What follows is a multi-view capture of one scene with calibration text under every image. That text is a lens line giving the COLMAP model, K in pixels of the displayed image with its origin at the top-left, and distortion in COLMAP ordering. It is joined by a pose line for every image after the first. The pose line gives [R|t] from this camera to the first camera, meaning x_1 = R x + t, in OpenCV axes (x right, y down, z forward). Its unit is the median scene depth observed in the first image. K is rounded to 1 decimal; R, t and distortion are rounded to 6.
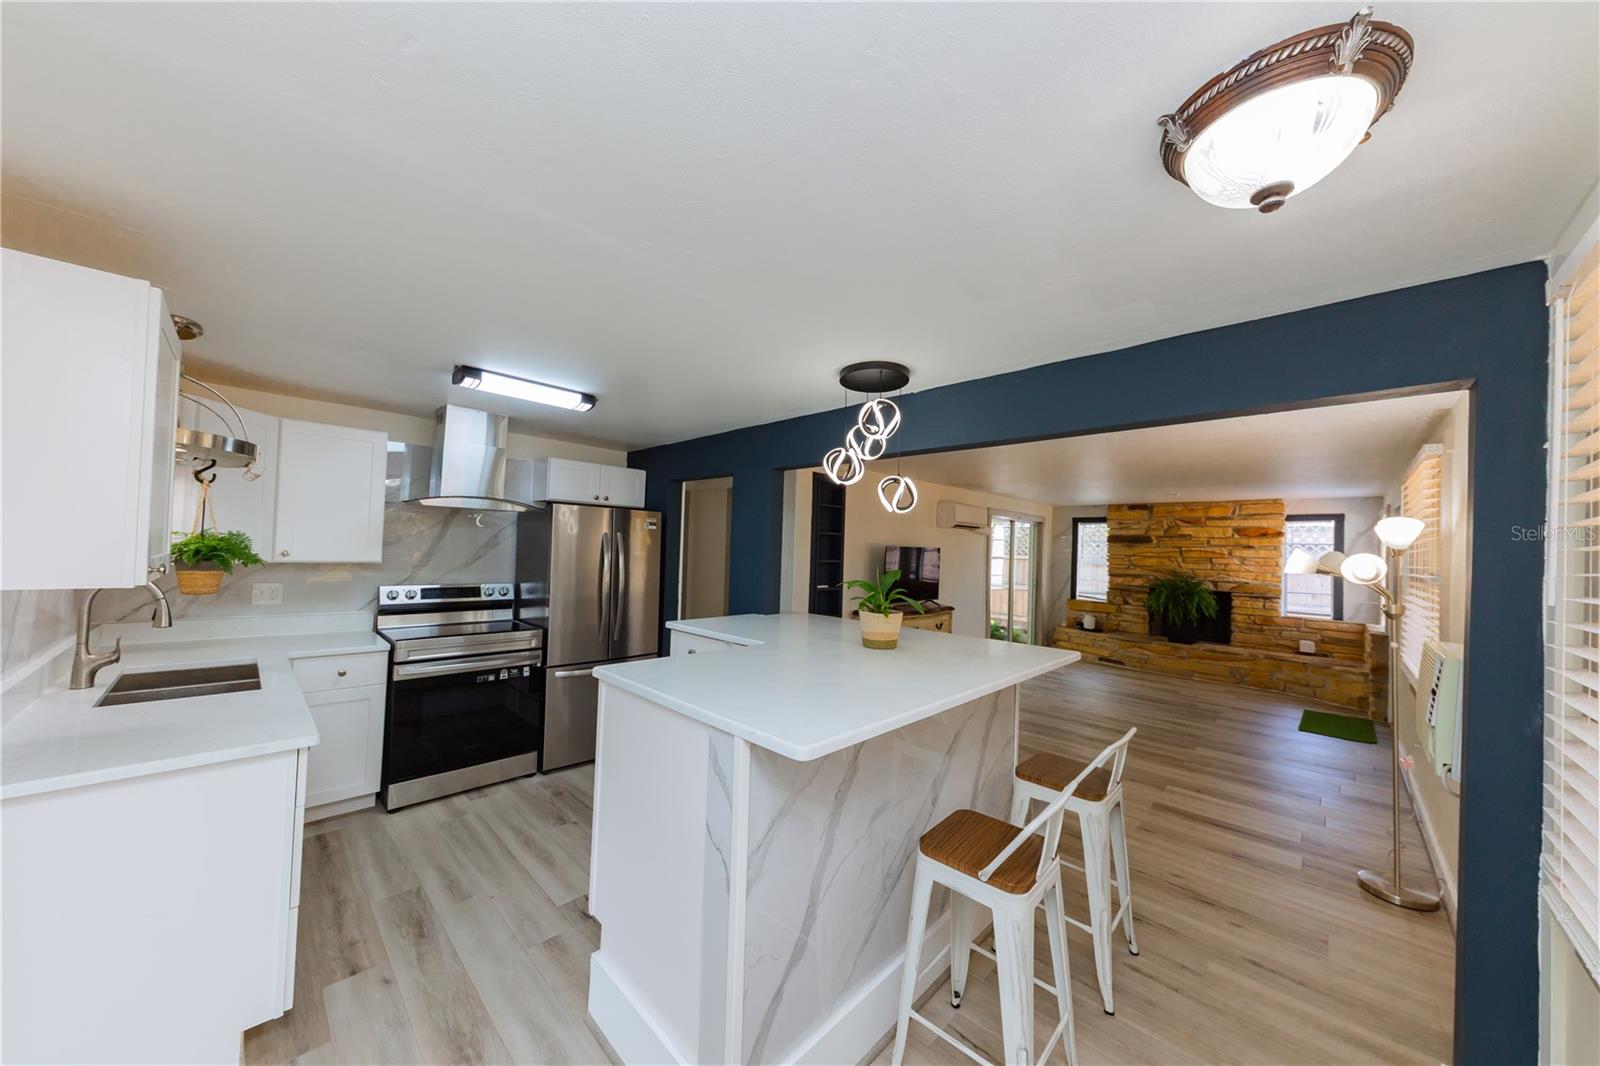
lens RADIAL K [[555.1, 0, 790.6], [0, 555.1, 535.4], [0, 0, 1]] dist [0.009725, -0.000659]
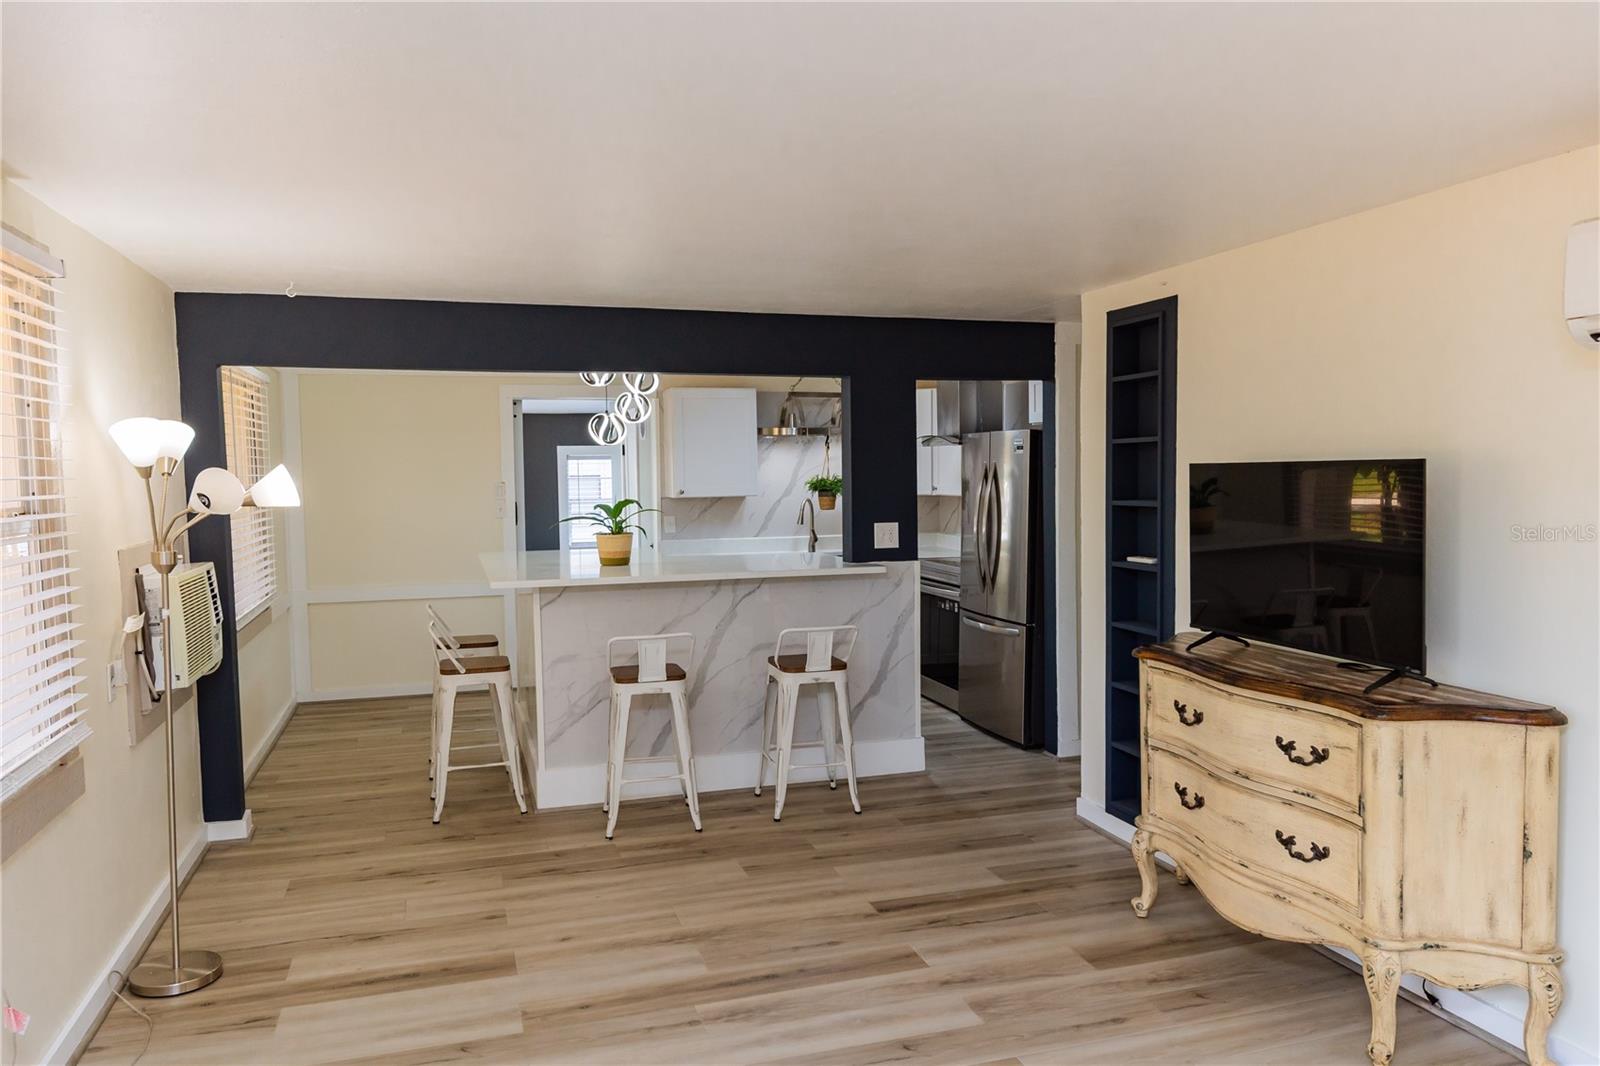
lens RADIAL K [[1127.3, 0, 788.8], [0, 1127.3, 537.8], [0, 0, 1]] dist [0.029025, -0.025506]
pose [[-0.482857, 0.030149, -0.875180, 1.323560], [0.016159, 0.999544, 0.025518, 0.062363], [0.875550, -0.001820, -0.483124, 1.601904]]
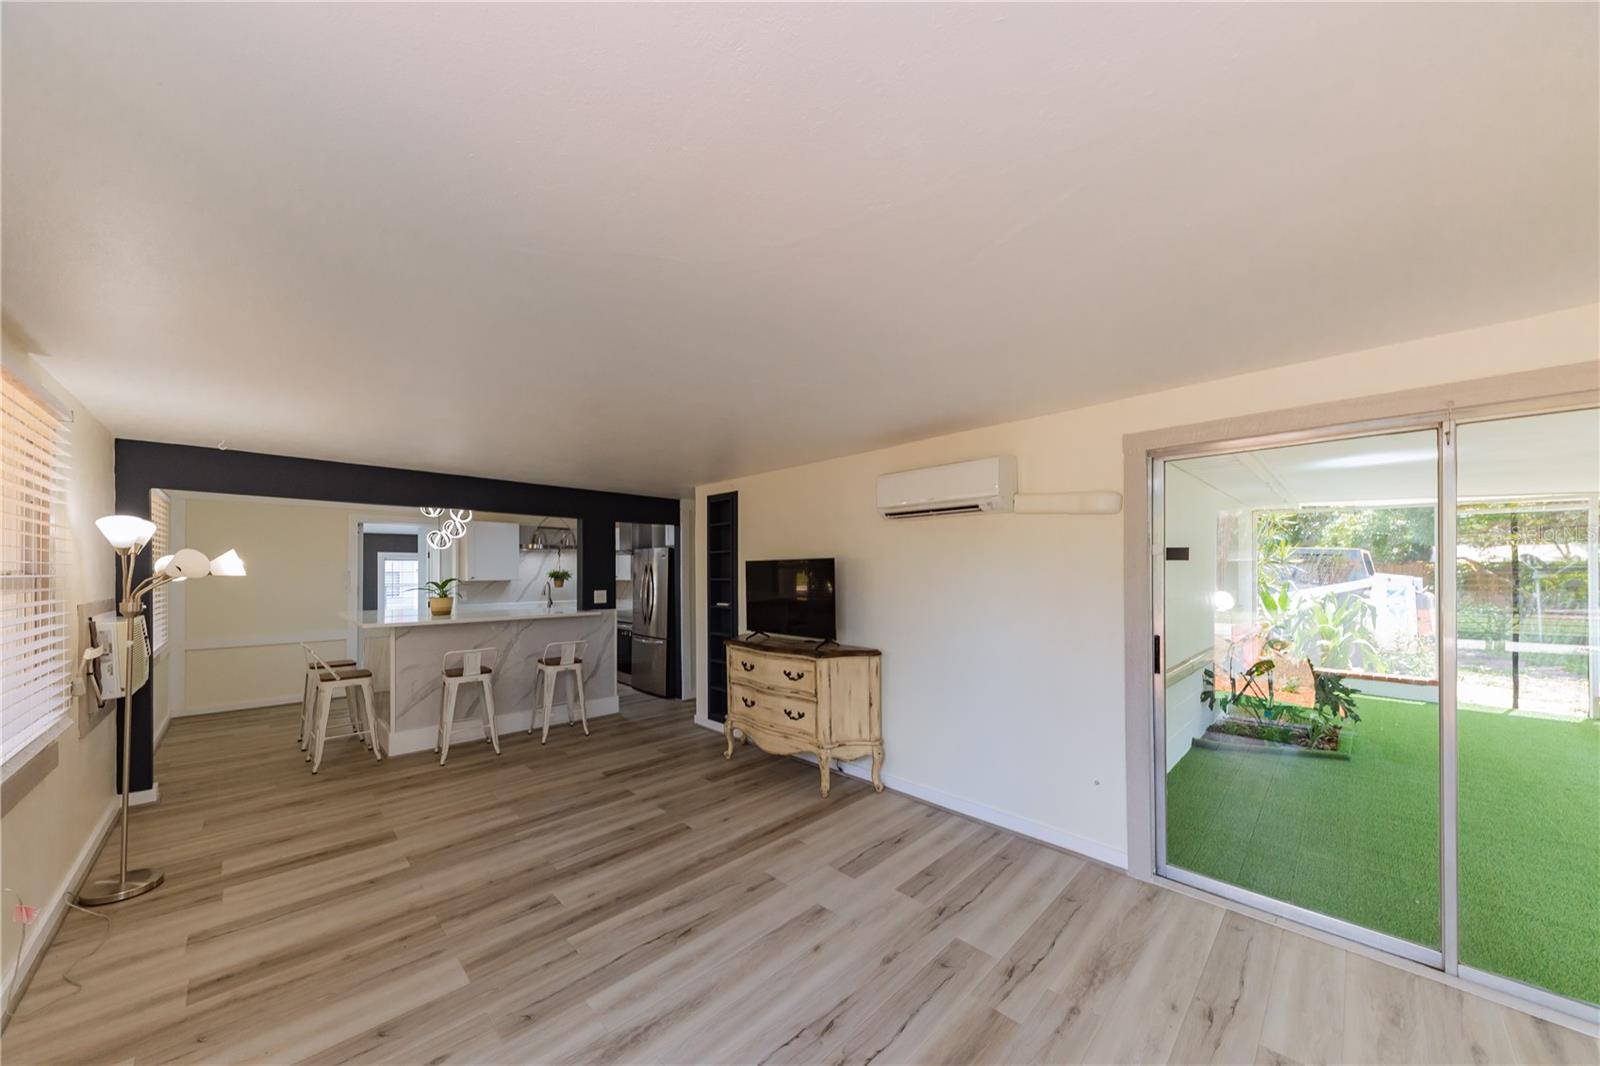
lens RADIAL K [[555.1, 0, 795.8], [0, 555.1, 572.2], [0, 0, 1]] dist [0.009725, -0.000659]
pose [[-0.033517, -0.027034, -0.999072, 1.435692], [0.022373, 0.999363, -0.027793, 0.087227], [0.999188, -0.023284, -0.032891, 1.570568]]
